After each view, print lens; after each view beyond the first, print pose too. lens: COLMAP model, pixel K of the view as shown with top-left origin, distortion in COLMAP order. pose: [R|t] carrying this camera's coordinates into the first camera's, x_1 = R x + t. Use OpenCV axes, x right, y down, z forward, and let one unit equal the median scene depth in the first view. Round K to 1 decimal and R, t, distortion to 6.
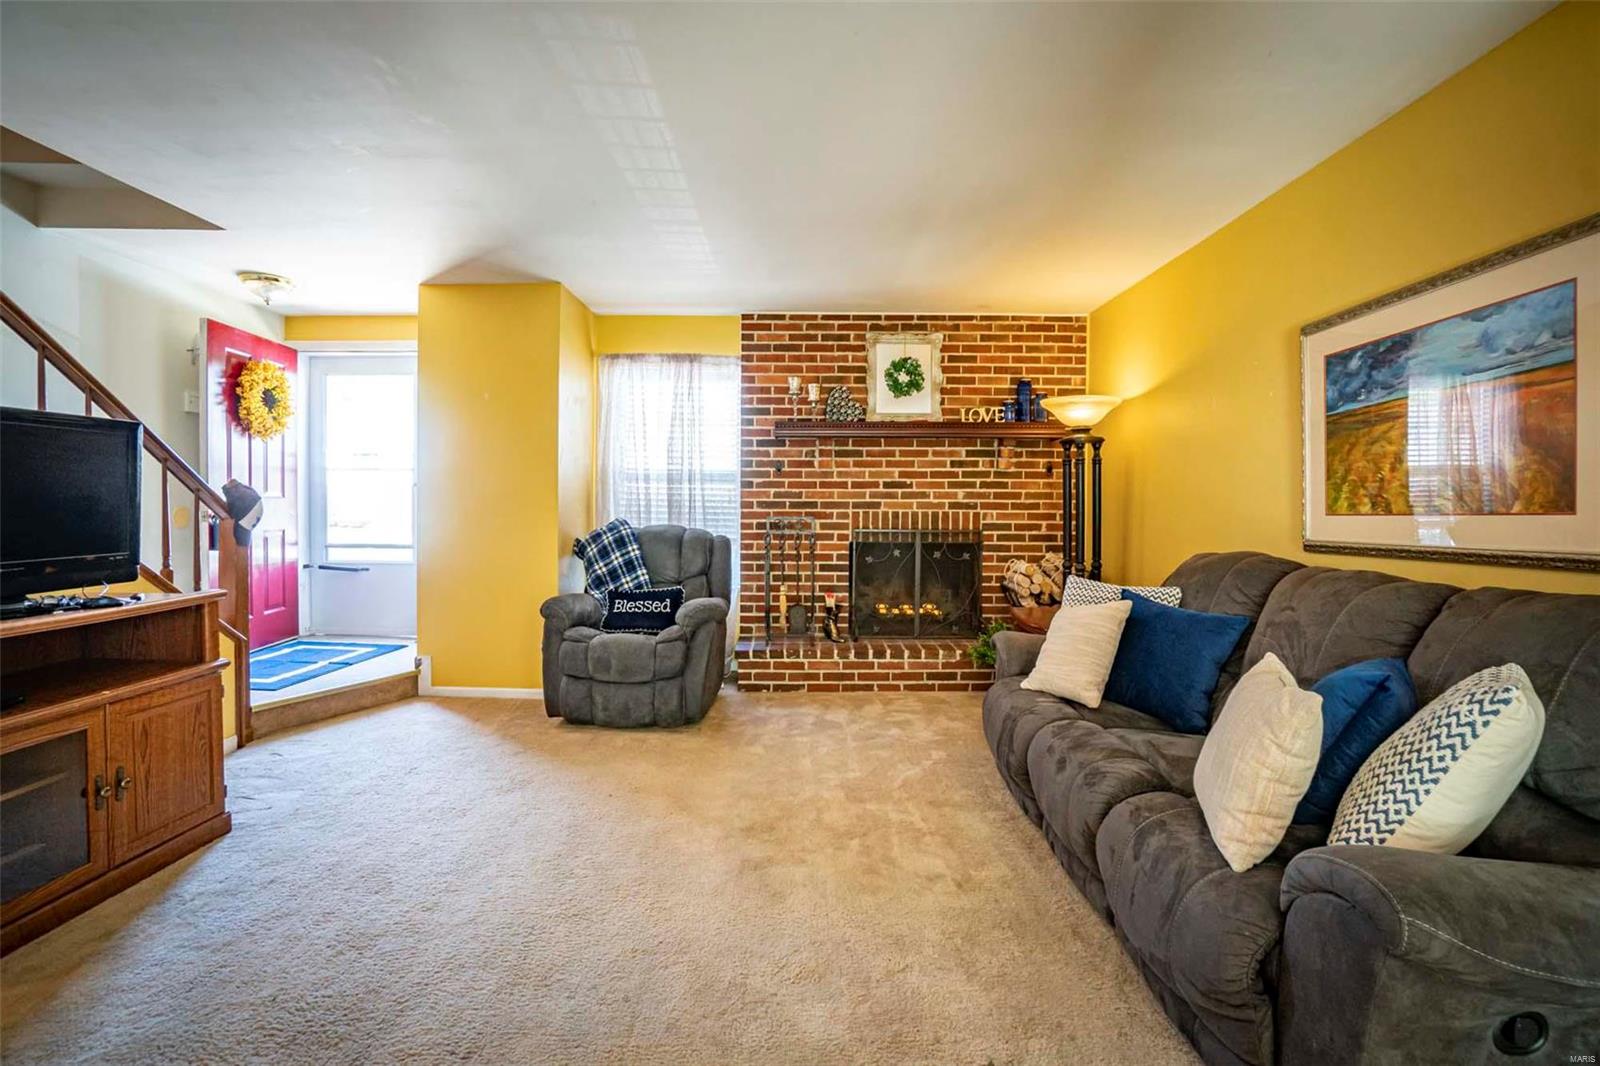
lens RADIAL K [[719.0, 0, 713.3], [0, 719.0, 513.3], [0, 0, 1]] dist [-0.042817, 0.013398]
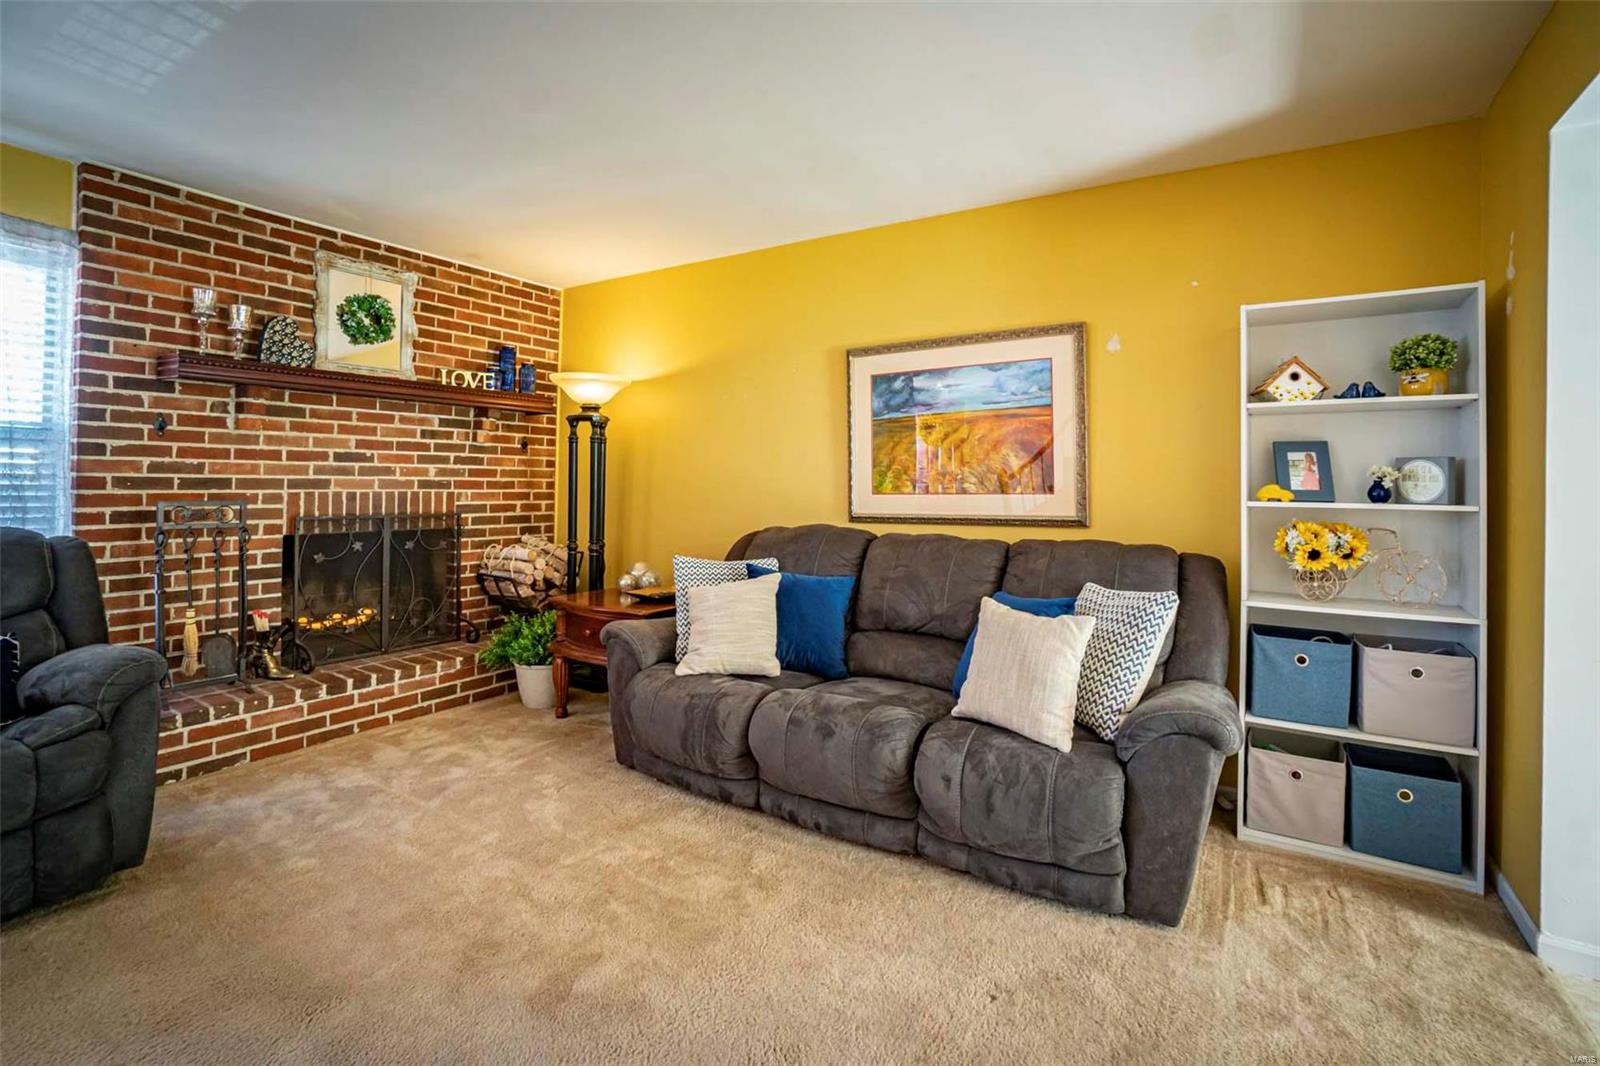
lens RADIAL K [[792.5, 0, 758.5], [0, 792.5, 467.0], [0, 0, 1]] dist [-0.070088, 0.052545]
pose [[0.489347, 0.016433, 0.871934, -0.269700], [0.006055, 0.999734, -0.022239, -0.008419], [-0.872068, 0.016162, 0.489117, 0.222993]]
